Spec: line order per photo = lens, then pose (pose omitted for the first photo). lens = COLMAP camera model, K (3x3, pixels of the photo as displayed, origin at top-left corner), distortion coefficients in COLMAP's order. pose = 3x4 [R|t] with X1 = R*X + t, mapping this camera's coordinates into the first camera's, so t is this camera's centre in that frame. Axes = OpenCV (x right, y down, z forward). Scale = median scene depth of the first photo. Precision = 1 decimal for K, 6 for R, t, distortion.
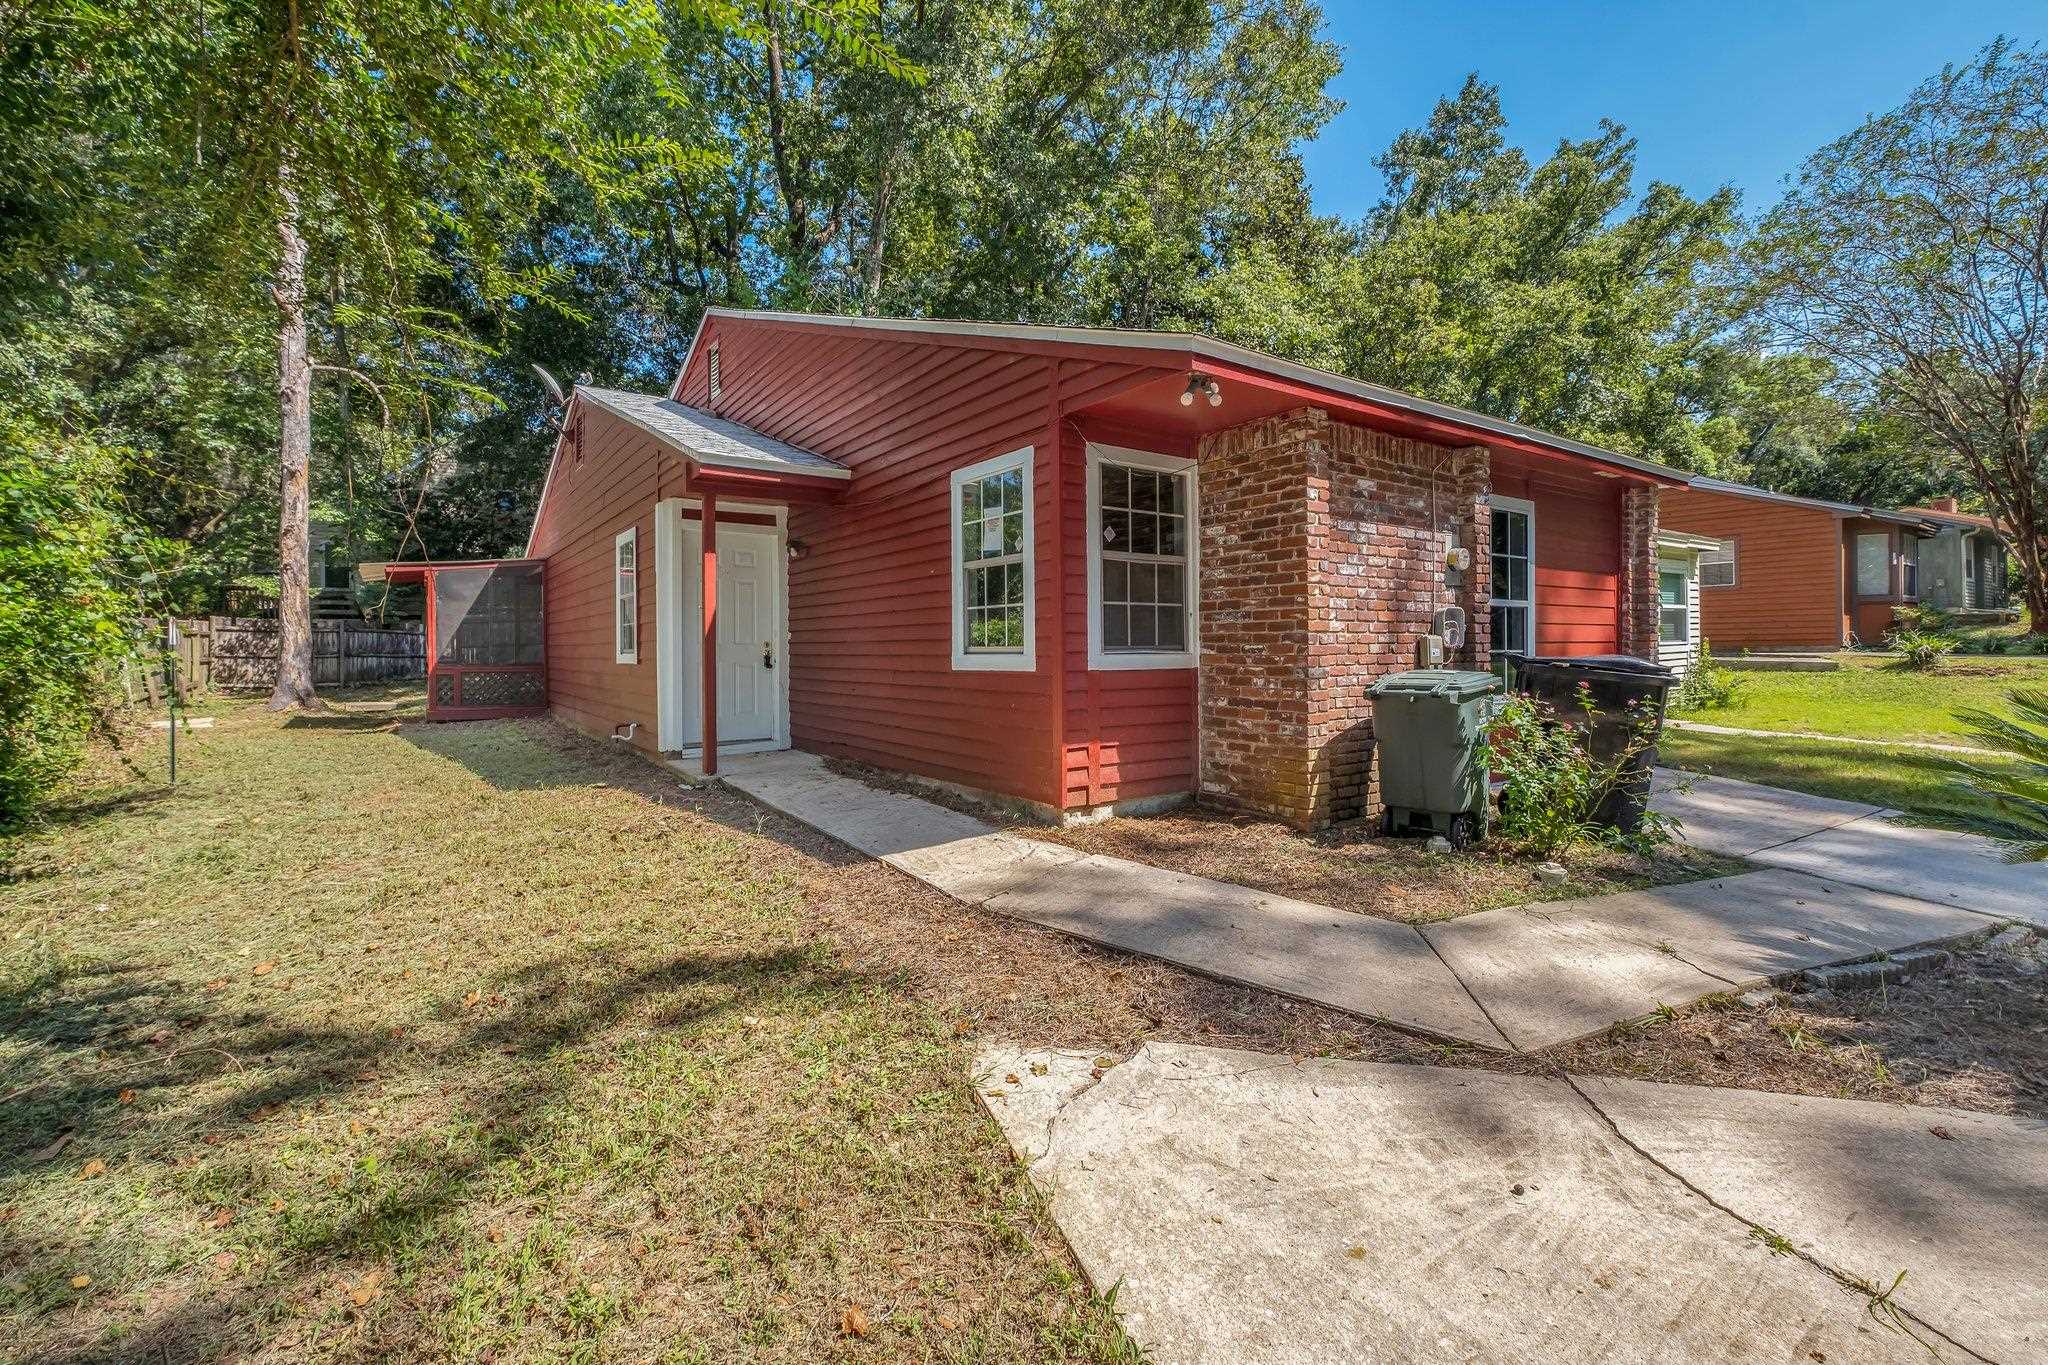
lens RADIAL K [[889.9, 0, 1017.4], [0, 889.9, 659.0], [0, 0, 1]] dist [-0.006757, -0.000076]
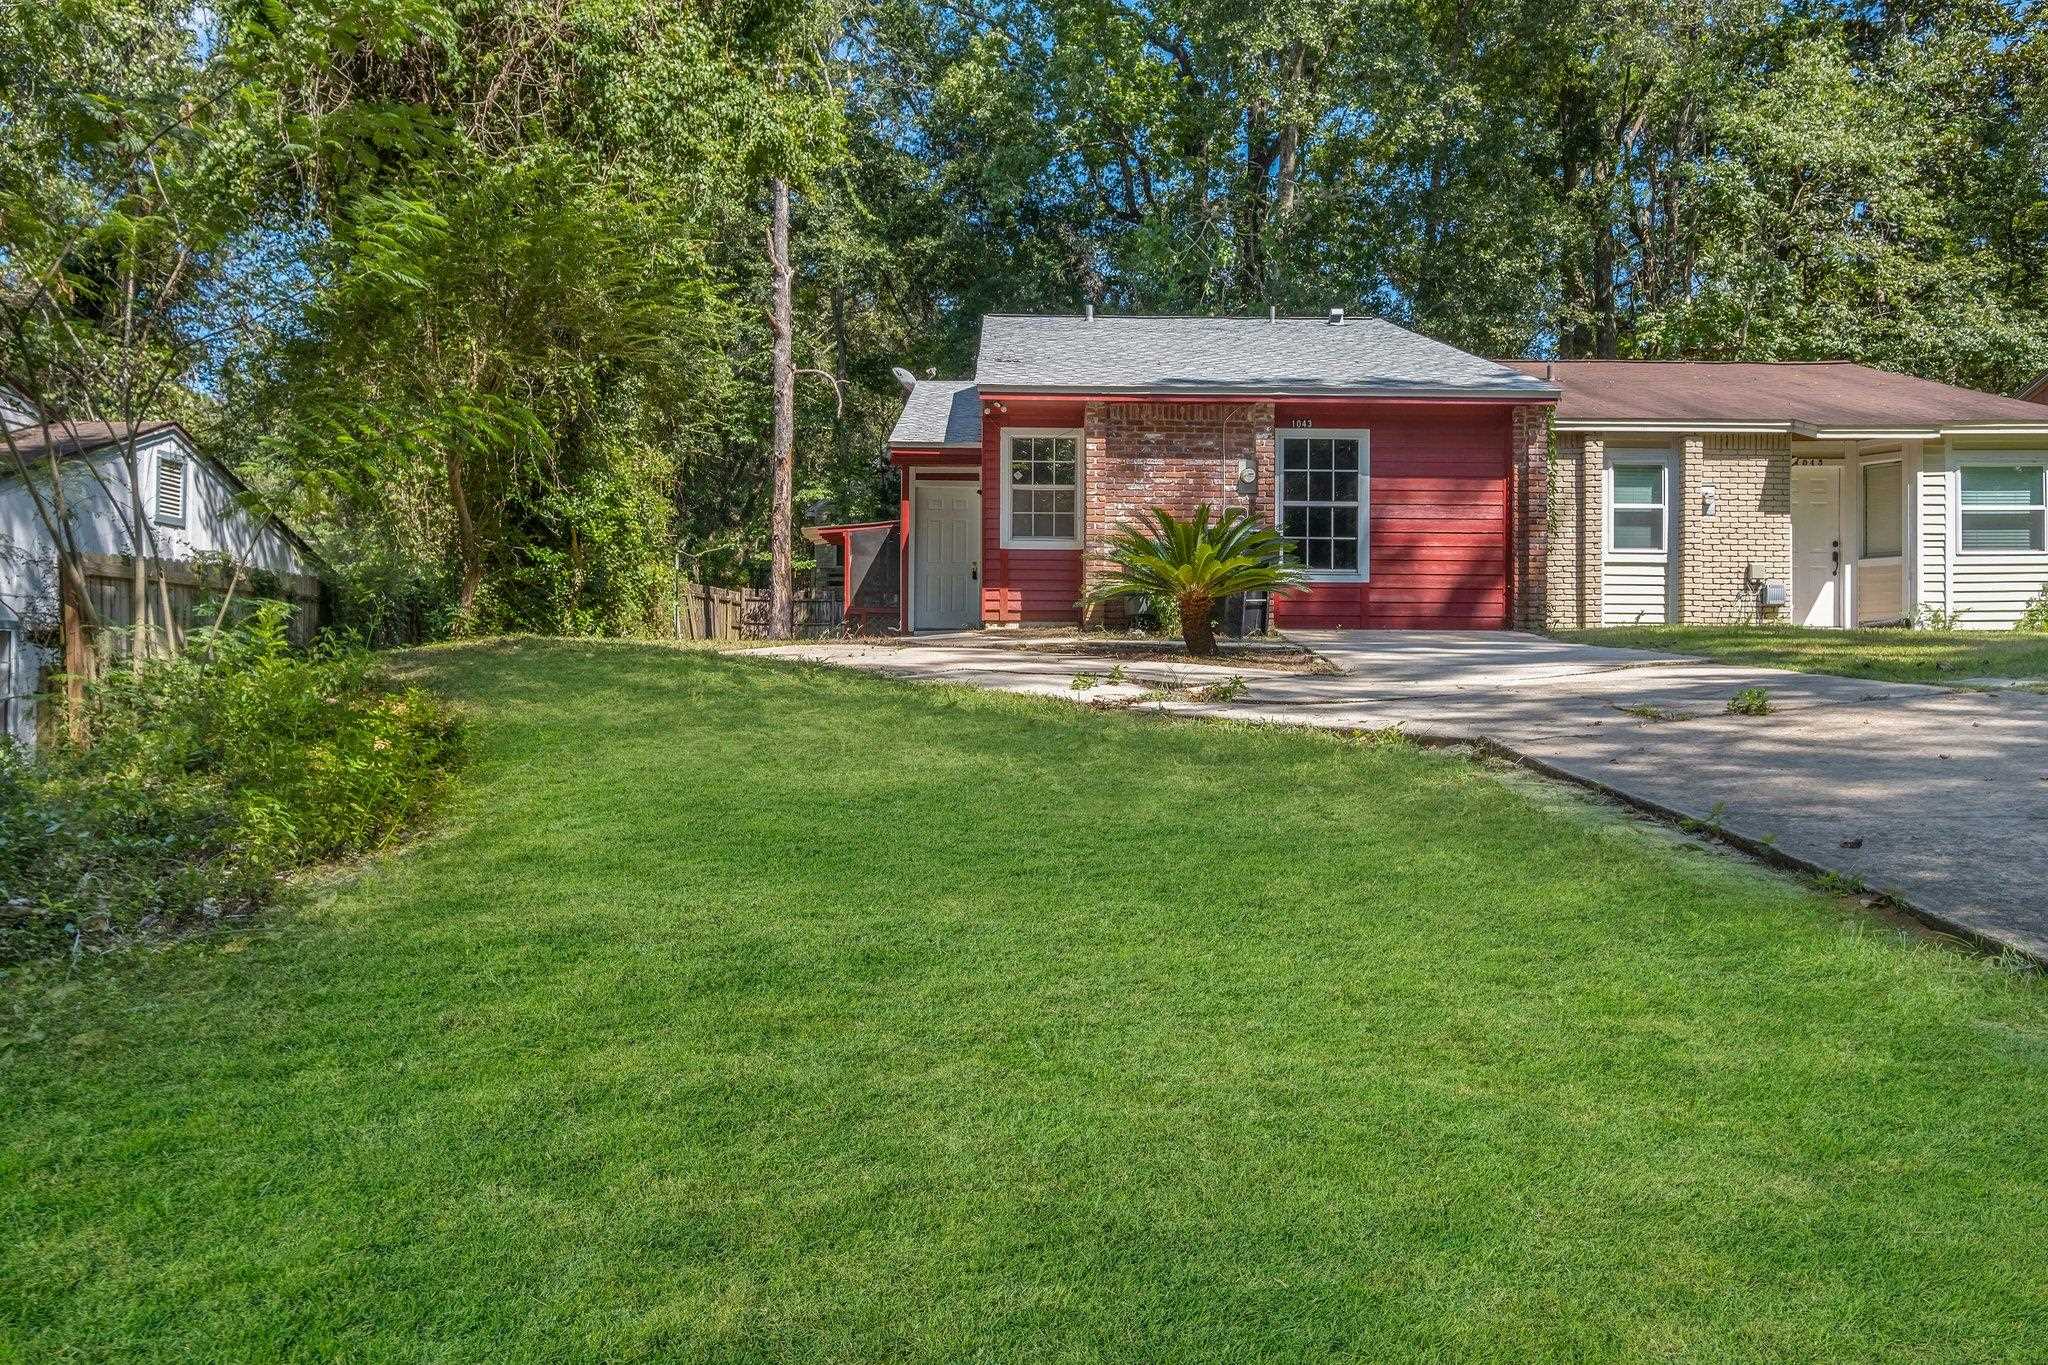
lens RADIAL K [[1481.3, 0, 1024.0], [0, 1481.3, 682.5], [0, 0, 1]] dist [-0.003231, -0.000140]
pose [[0.830195, 0.013947, -0.557299, 1.679366], [-0.020533, 0.999774, -0.005566, 0.280375], [0.557095, 0.016064, 0.830293, -1.406511]]
